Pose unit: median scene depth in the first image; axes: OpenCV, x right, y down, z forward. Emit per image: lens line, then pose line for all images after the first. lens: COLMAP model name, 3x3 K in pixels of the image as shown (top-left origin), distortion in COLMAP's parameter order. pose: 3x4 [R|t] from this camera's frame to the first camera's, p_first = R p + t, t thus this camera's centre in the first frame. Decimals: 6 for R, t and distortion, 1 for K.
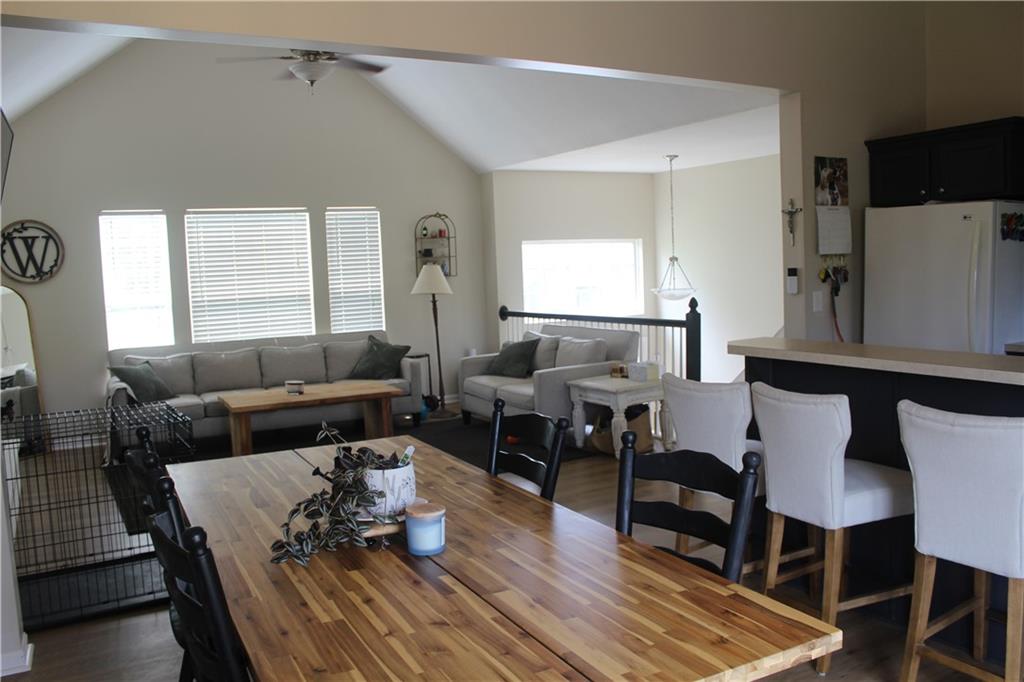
lens RADIAL K [[853.3, 0, 514.3], [0, 853.3, 340.1], [0, 0, 1]] dist [-0.154436, 0.124496]
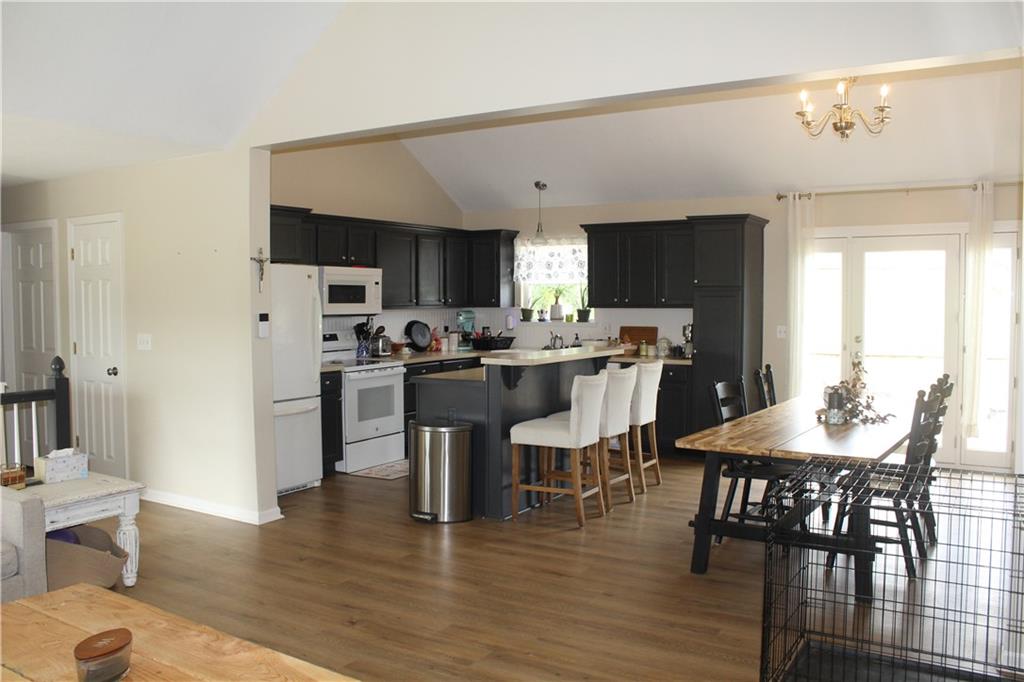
lens RADIAL K [[853.3, 0, 513.3], [0, 853.3, 342.8], [0, 0, 1]] dist [-0.154436, 0.124496]
pose [[-0.482184, -0.009878, 0.876014, -0.761449], [0.095987, 0.993321, 0.064035, -0.088298], [-0.870795, 0.114963, -0.478016, 1.255553]]
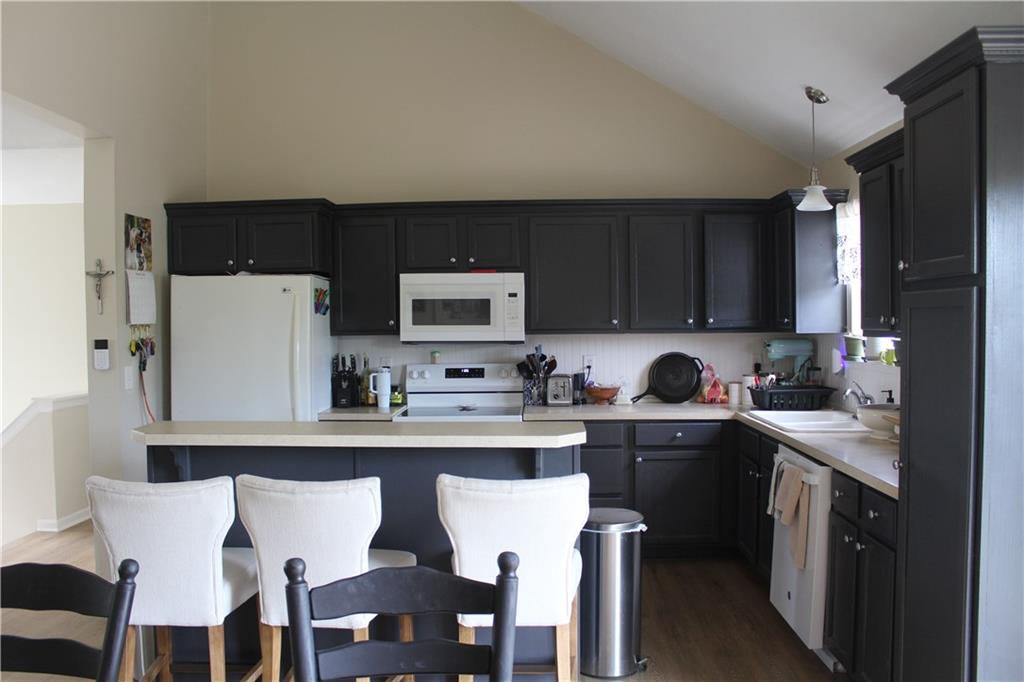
lens RADIAL K [[853.3, 0, 514.2], [0, 853.3, 339.4], [0, 0, 1]] dist [-0.154436, 0.124496]
pose [[0.520653, 0.010764, 0.853701, -0.174382], [0.065083, 0.996511, -0.052257, -0.014466], [-0.851284, 0.082770, 0.518135, 0.203775]]
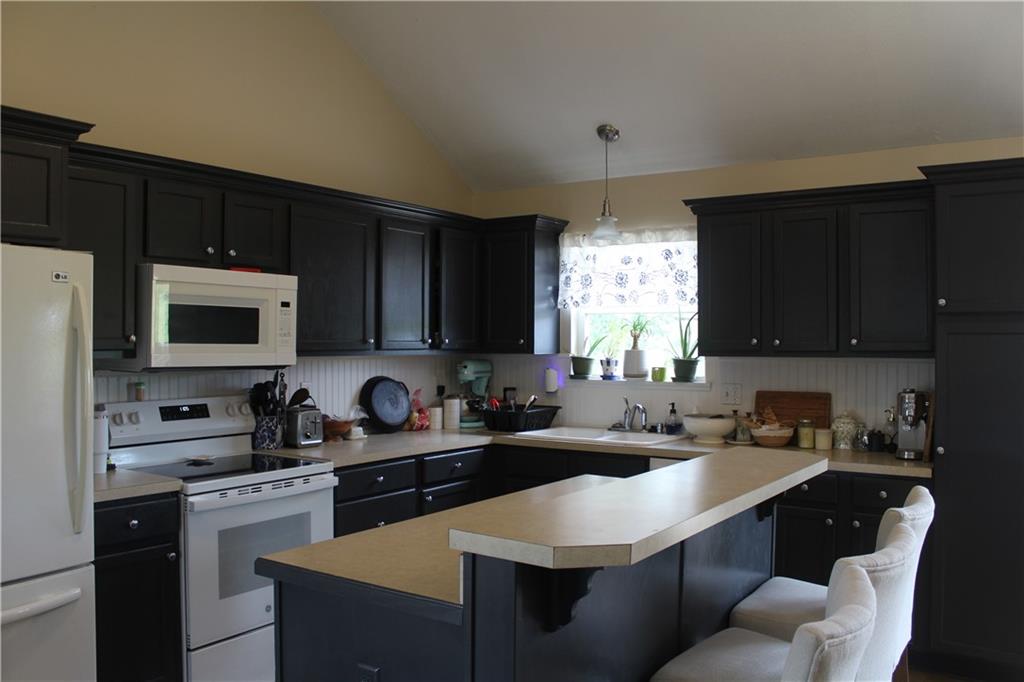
lens RADIAL K [[853.3, 0, 510.9], [0, 853.3, 339.7], [0, 0, 1]] dist [-0.154436, 0.124496]
pose [[-0.435318, 0.035984, 0.899557, -0.078090], [0.089927, 0.995942, 0.003678, -0.073401], [-0.895774, 0.082496, -0.436787, 0.880752]]
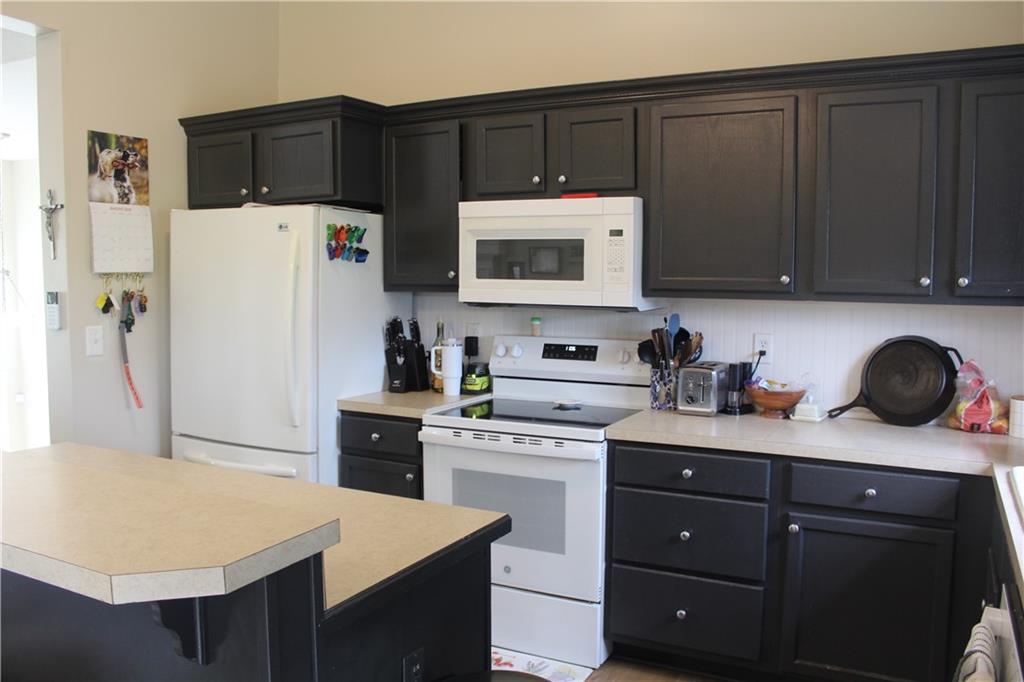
lens RADIAL K [[853.3, 0, 511.1], [0, 853.3, 347.1], [0, 0, 1]] dist [-0.154436, 0.124496]
pose [[0.842178, -0.007327, 0.539150, 0.288025], [0.011968, 0.999915, -0.005106, -0.033688], [-0.539067, 0.010753, 0.842194, 0.242084]]
